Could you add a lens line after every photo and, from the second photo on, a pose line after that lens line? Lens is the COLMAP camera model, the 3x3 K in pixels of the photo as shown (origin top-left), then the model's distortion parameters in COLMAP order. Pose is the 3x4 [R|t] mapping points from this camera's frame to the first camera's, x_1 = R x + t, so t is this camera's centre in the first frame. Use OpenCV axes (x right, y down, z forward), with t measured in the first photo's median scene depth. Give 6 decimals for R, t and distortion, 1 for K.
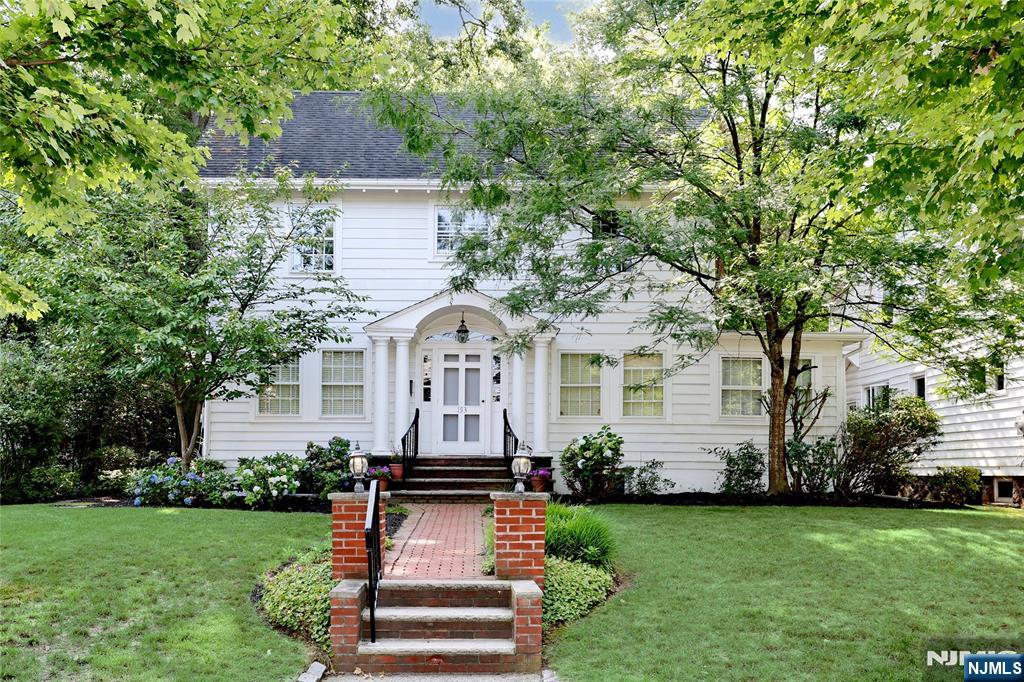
lens RADIAL K [[939.5, 0, 513.1], [0, 939.5, 341.6], [0, 0, 1]] dist [-0.001783, 0.000000]
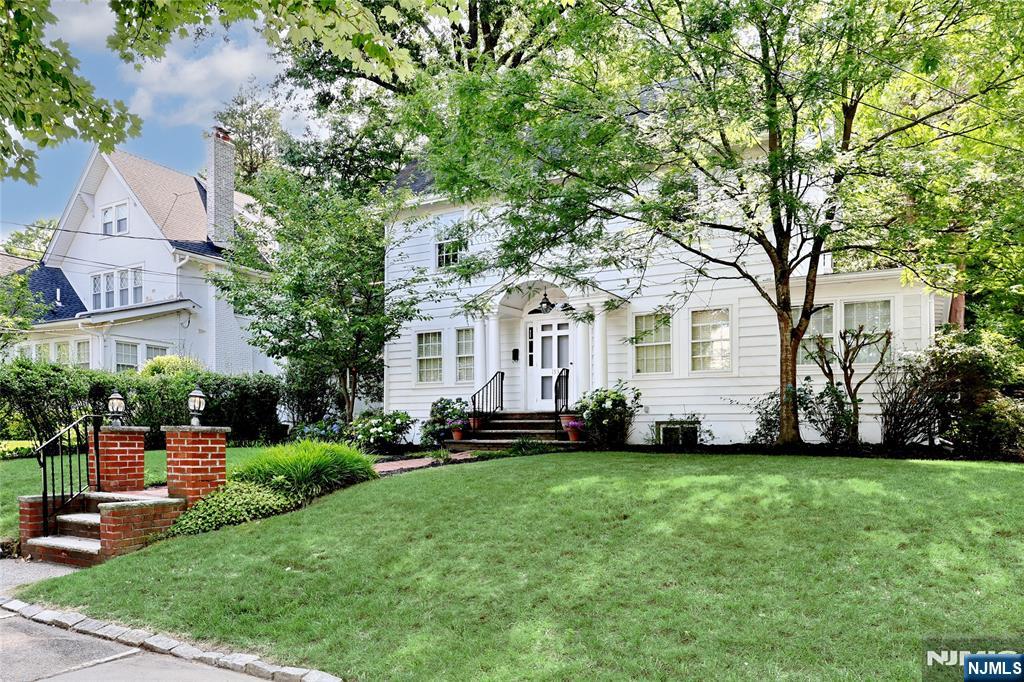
lens RADIAL K [[765.8, 0, 510.0], [0, 765.8, 341.5], [0, 0, 1]] dist [0.006100, 0.000772]
pose [[0.846914, -0.063906, -0.527876, 0.425668], [0.069079, 0.997562, -0.009938, 0.043861], [0.527224, -0.028049, 0.849263, 0.186726]]
